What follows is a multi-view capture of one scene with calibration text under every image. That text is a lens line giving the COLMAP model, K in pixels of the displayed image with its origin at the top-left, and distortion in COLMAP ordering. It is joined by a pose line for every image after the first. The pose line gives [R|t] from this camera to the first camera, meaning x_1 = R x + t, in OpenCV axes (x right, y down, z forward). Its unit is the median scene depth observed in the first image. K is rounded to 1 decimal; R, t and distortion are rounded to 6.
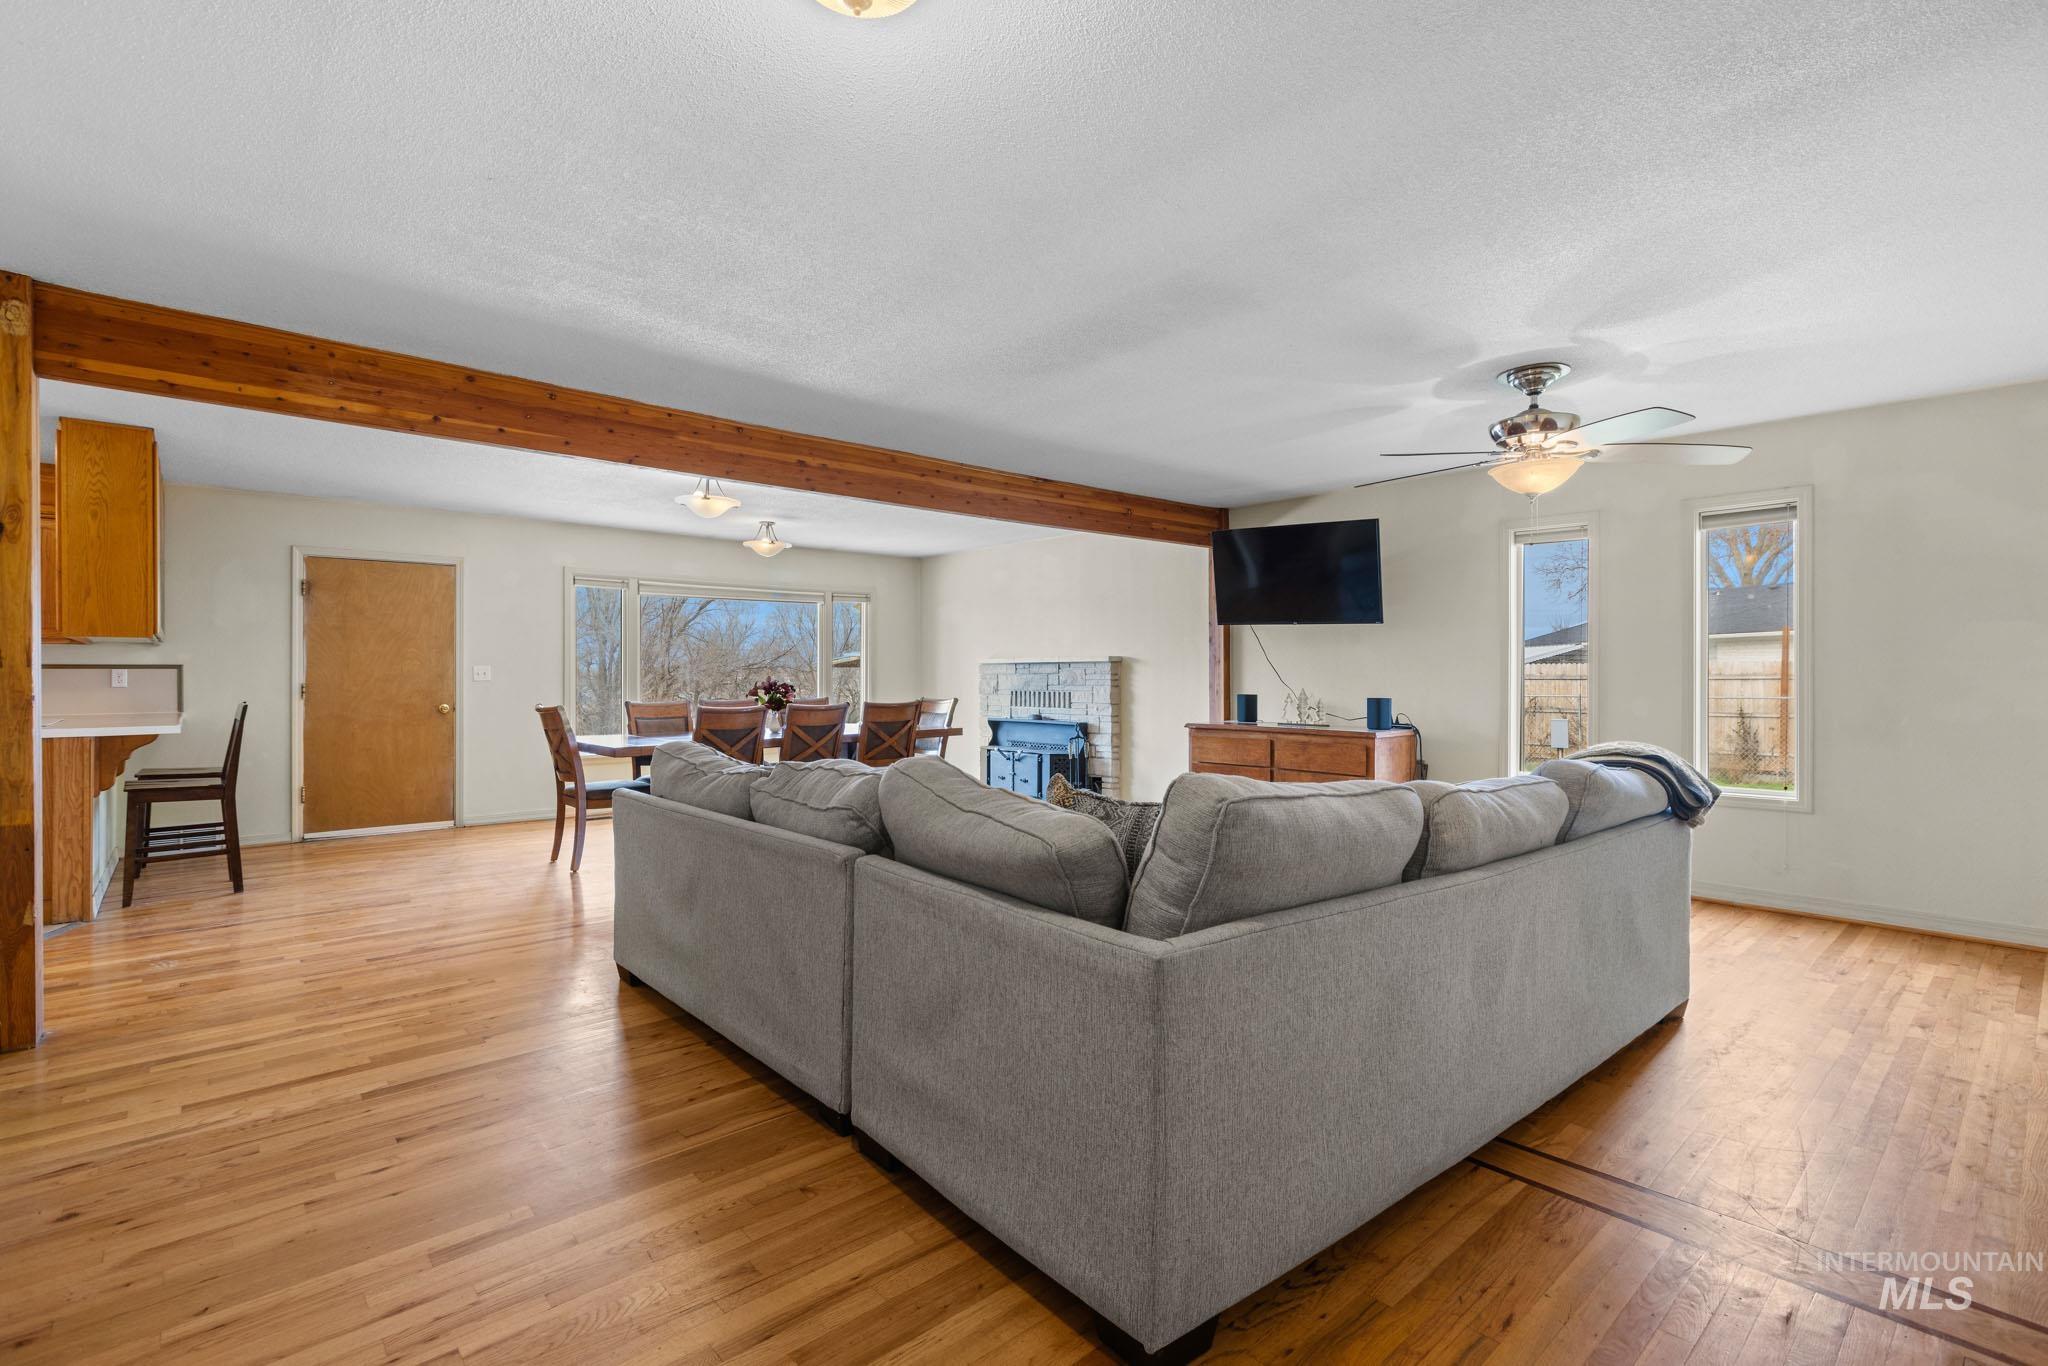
lens RADIAL K [[927.0, 0, 1024.0], [0, 927.0, 683.0], [0, 0, 1]] dist [0.003151, 0.000063]
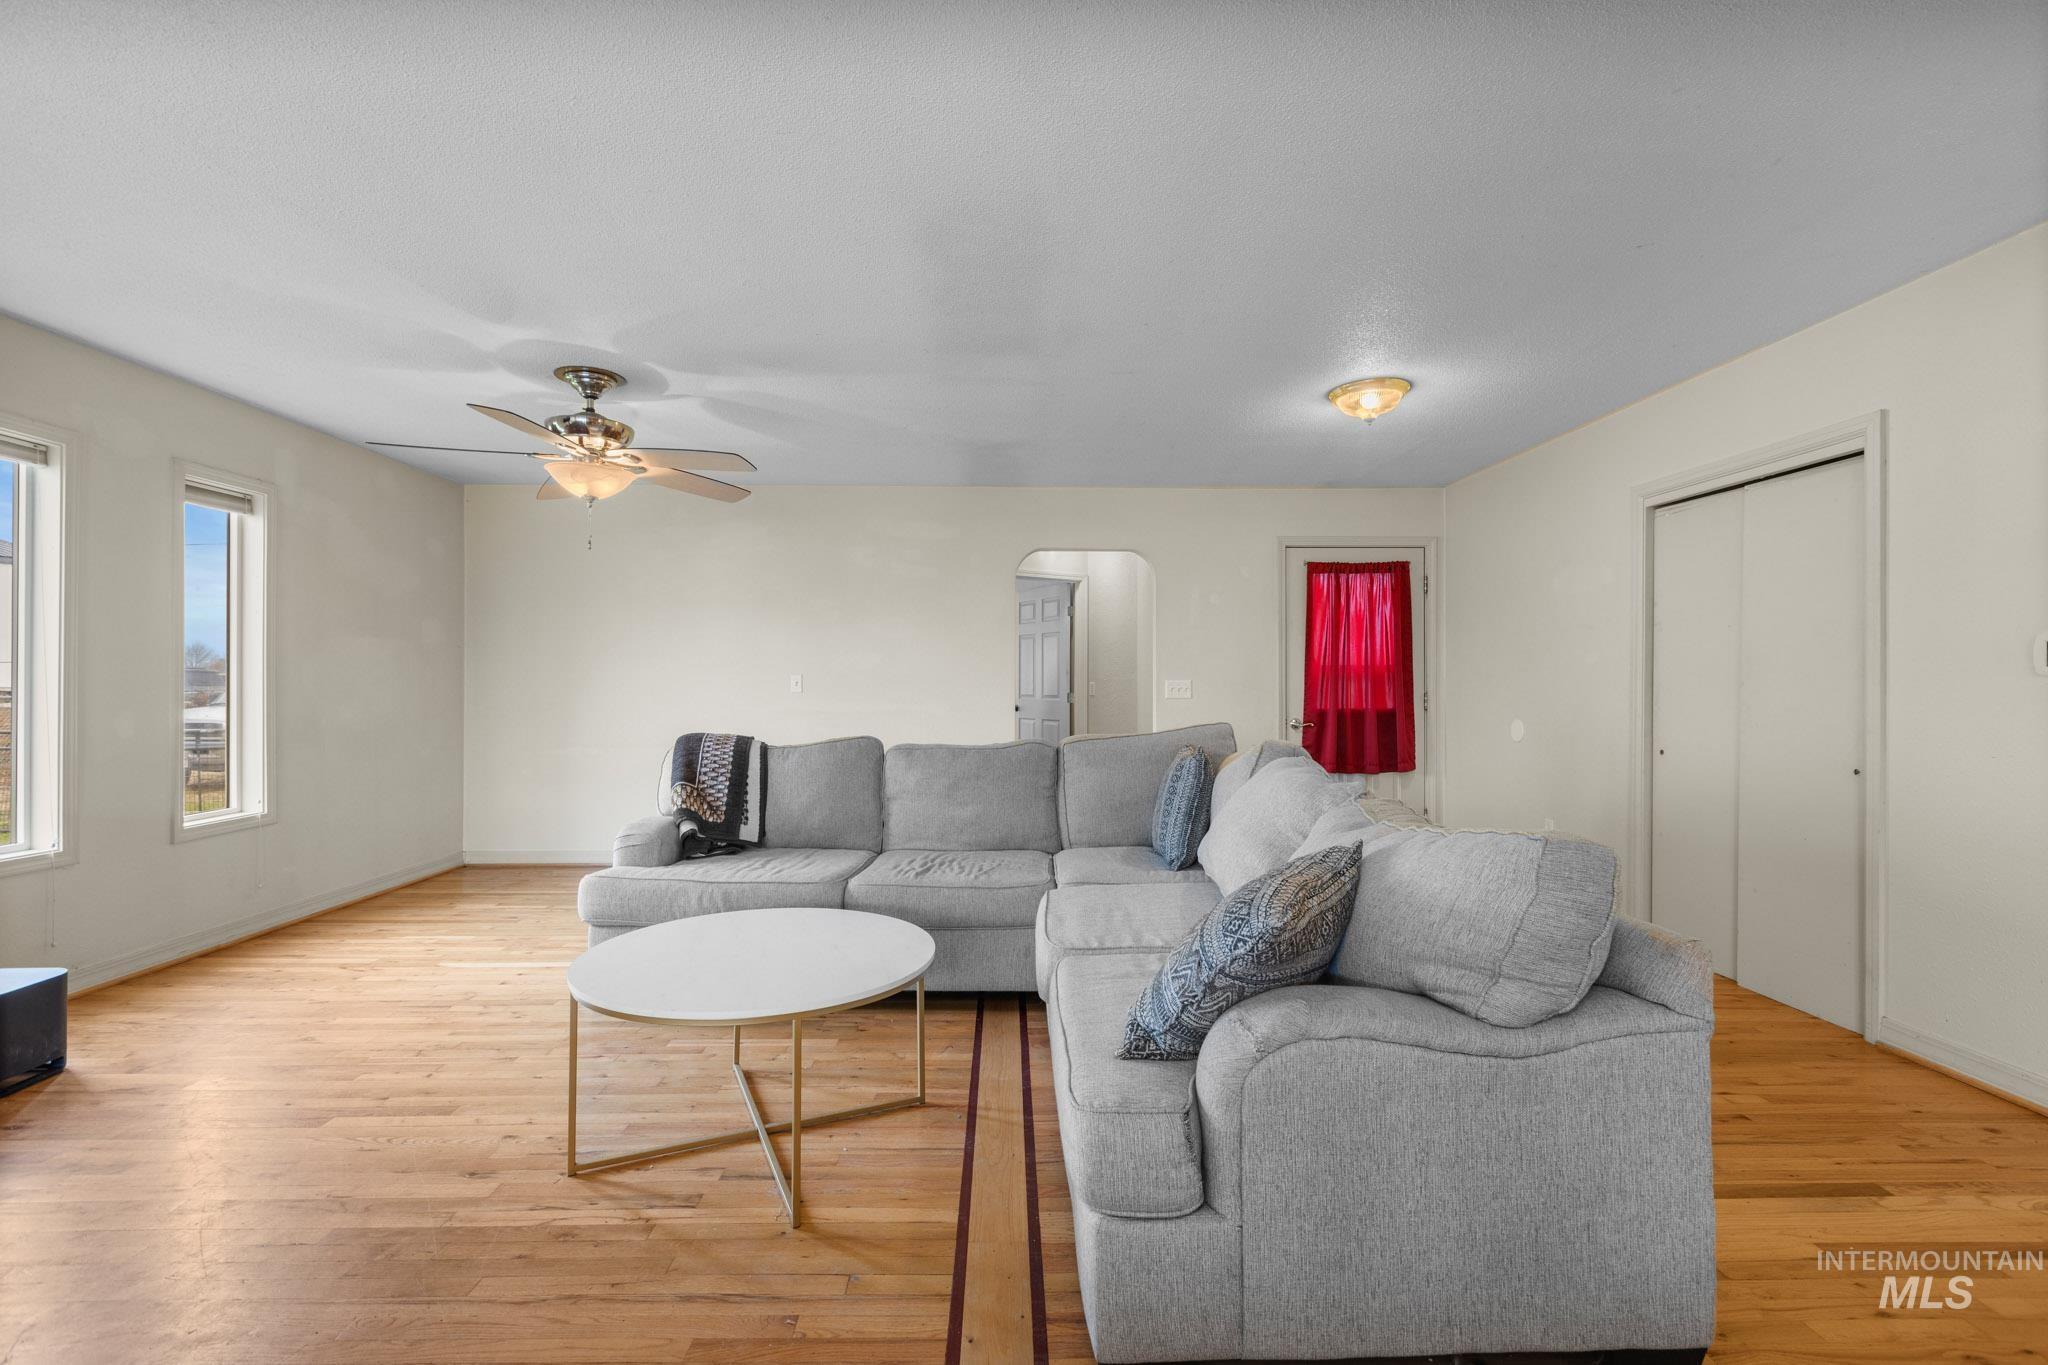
lens RADIAL K [[909.9, 0, 1015.9], [0, 909.9, 672.3], [0, 0, 1]] dist [0.002240, -0.000670]
pose [[-0.756147, 0.002090, 0.654399, -0.457823], [-0.000588, 0.999992, -0.003873, -0.009749], [-0.654402, -0.003314, -0.756140, 1.480020]]
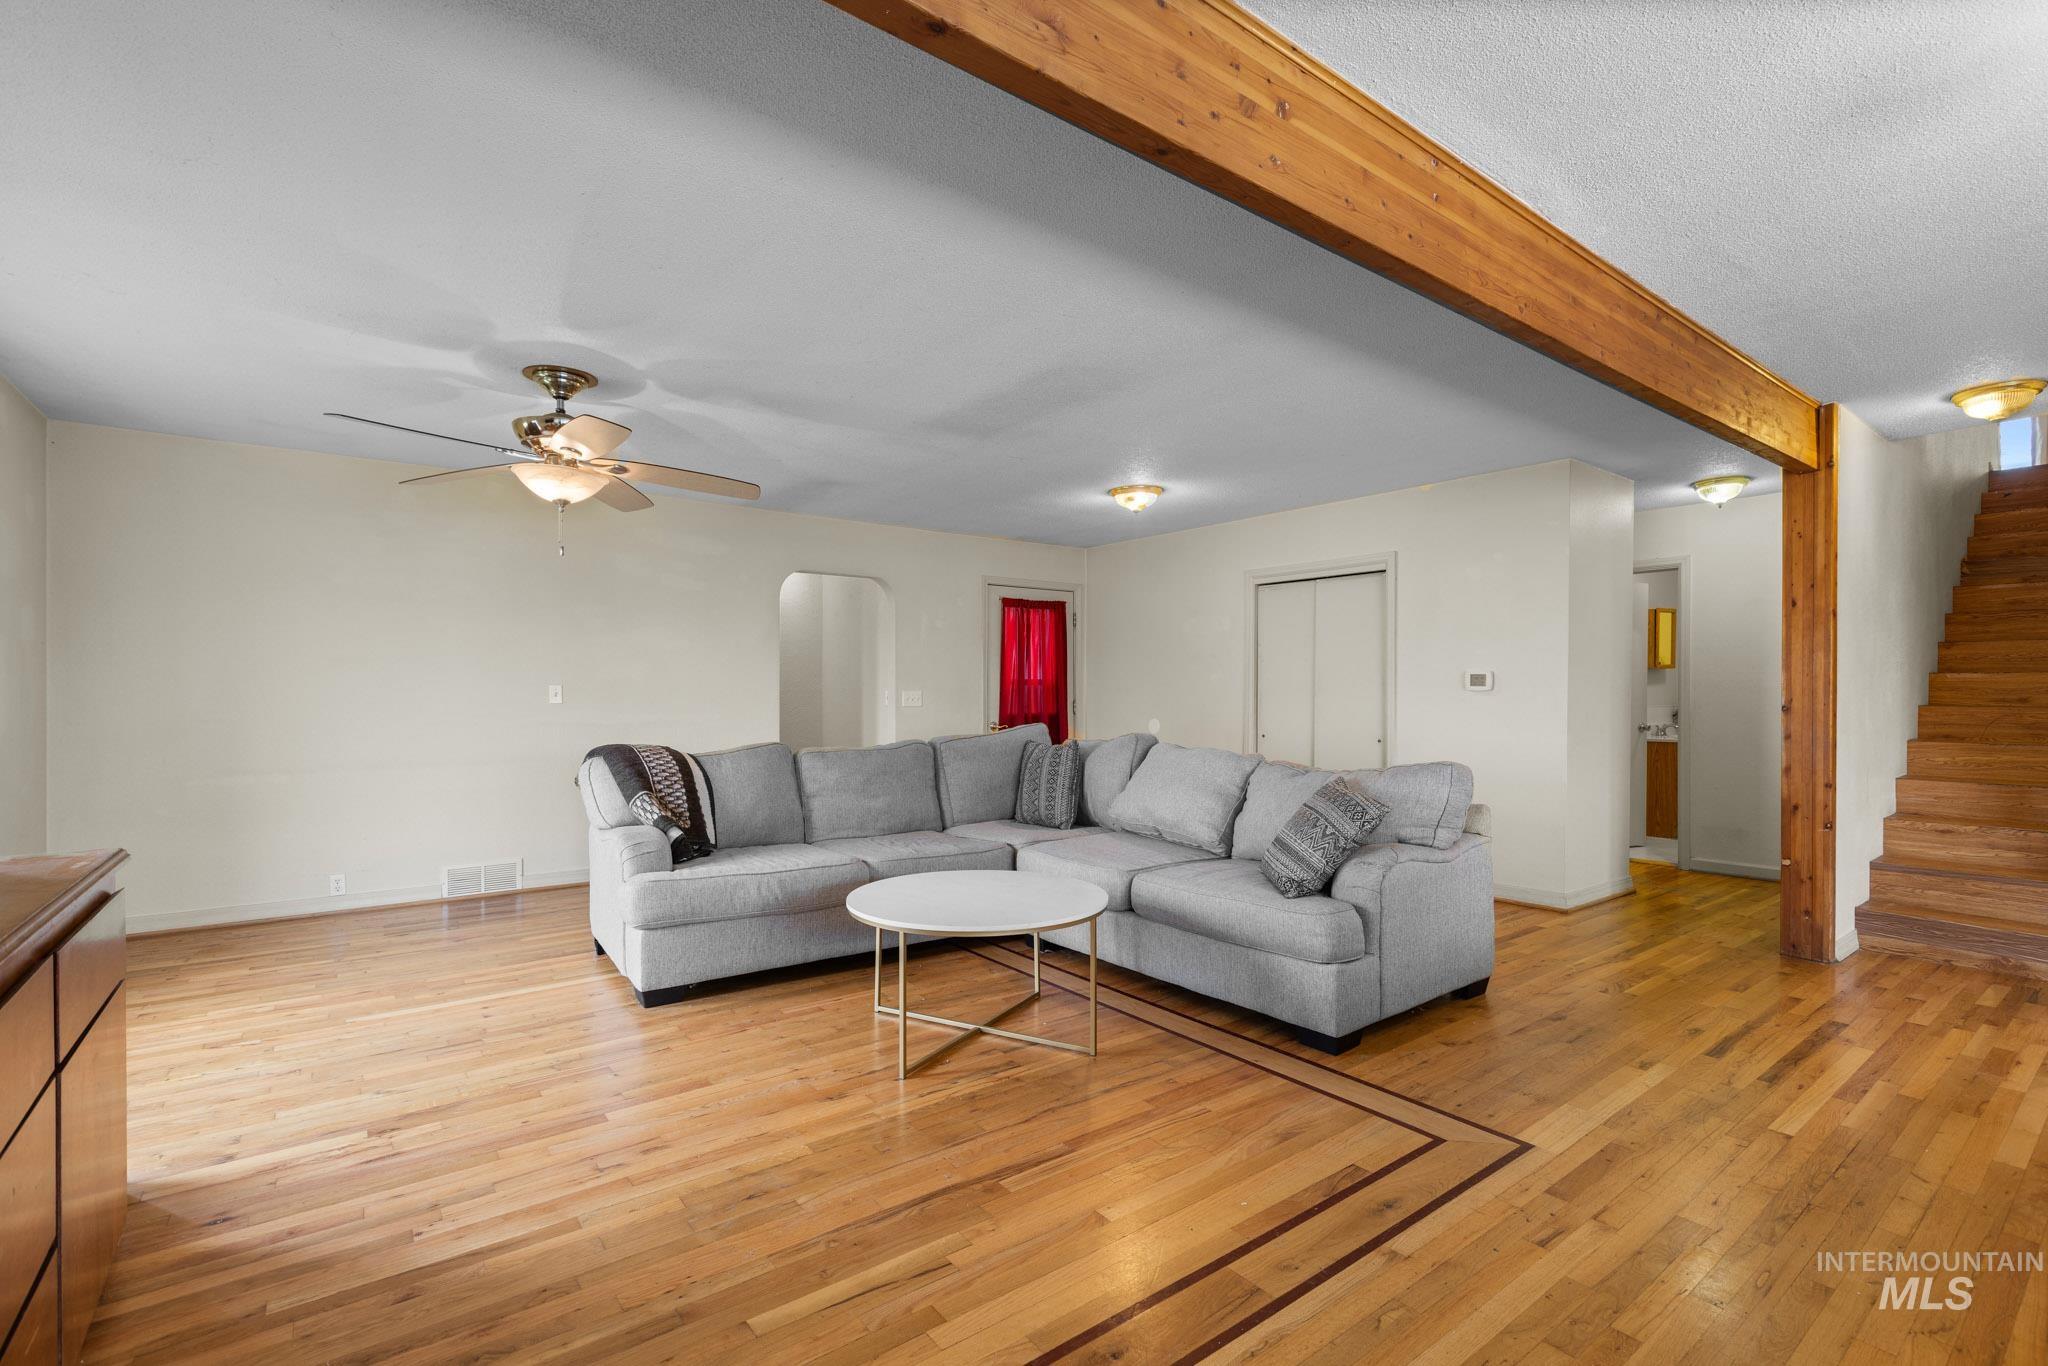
lens RADIAL K [[927.0, 0, 1024.0], [0, 927.0, 683.0], [0, 0, 1]] dist [0.003151, 0.000063]
pose [[-0.996734, -0.004834, 0.080612, -0.015554], [-0.005294, 0.999971, -0.005499, -0.009967], [-0.080583, -0.005908, -0.996730, 1.977367]]
